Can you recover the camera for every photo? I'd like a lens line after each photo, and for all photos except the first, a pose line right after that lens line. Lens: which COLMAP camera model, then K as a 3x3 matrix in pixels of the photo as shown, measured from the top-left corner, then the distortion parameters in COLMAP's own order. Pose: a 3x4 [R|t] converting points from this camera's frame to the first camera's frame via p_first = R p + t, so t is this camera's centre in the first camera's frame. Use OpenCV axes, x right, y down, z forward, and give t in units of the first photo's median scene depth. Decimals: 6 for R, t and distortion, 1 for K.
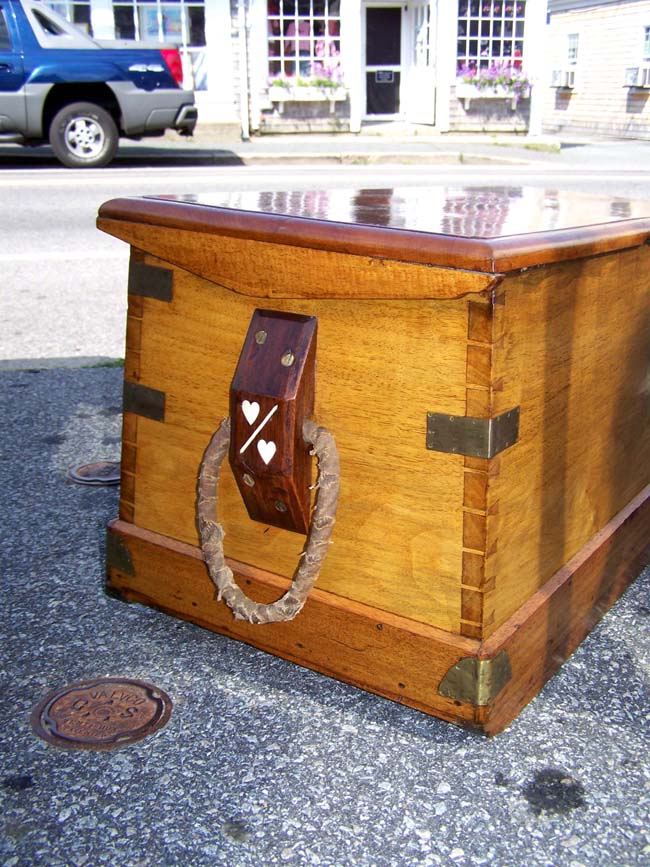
lens RADIAL K [[943.5, 0, 322.7], [0, 943.5, 436.9], [0, 0, 1]] dist [-0.069163, 0.000000]
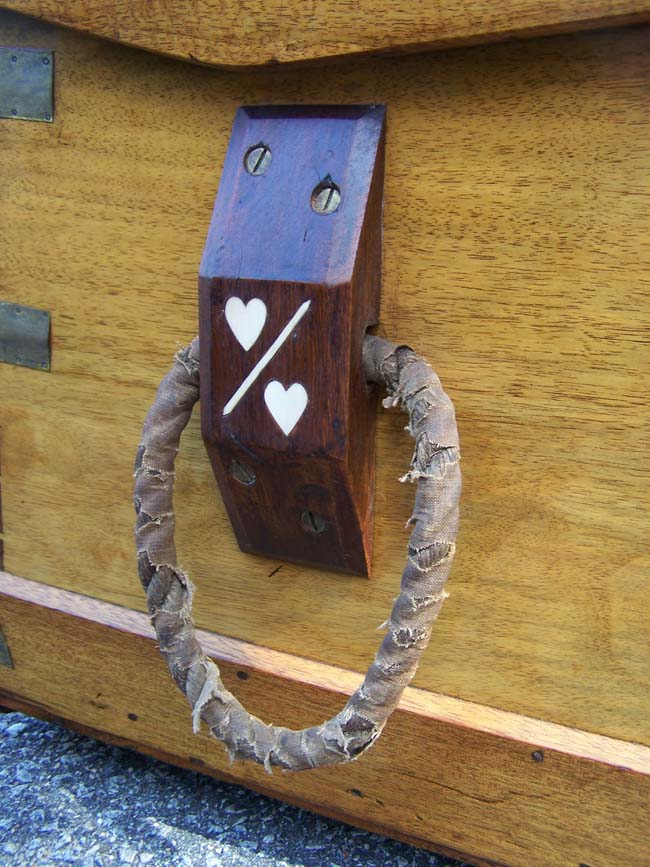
lens RADIAL K [[943.5, 0, 328.5], [0, 943.5, 427.5], [0, 0, 1]] dist [-0.069163, 0.000000]
pose [[0.989983, -0.060118, 0.127751, -0.097968], [0.059868, 0.998189, 0.005796, 0.024139], [-0.127868, 0.001910, 0.991789, 0.541523]]
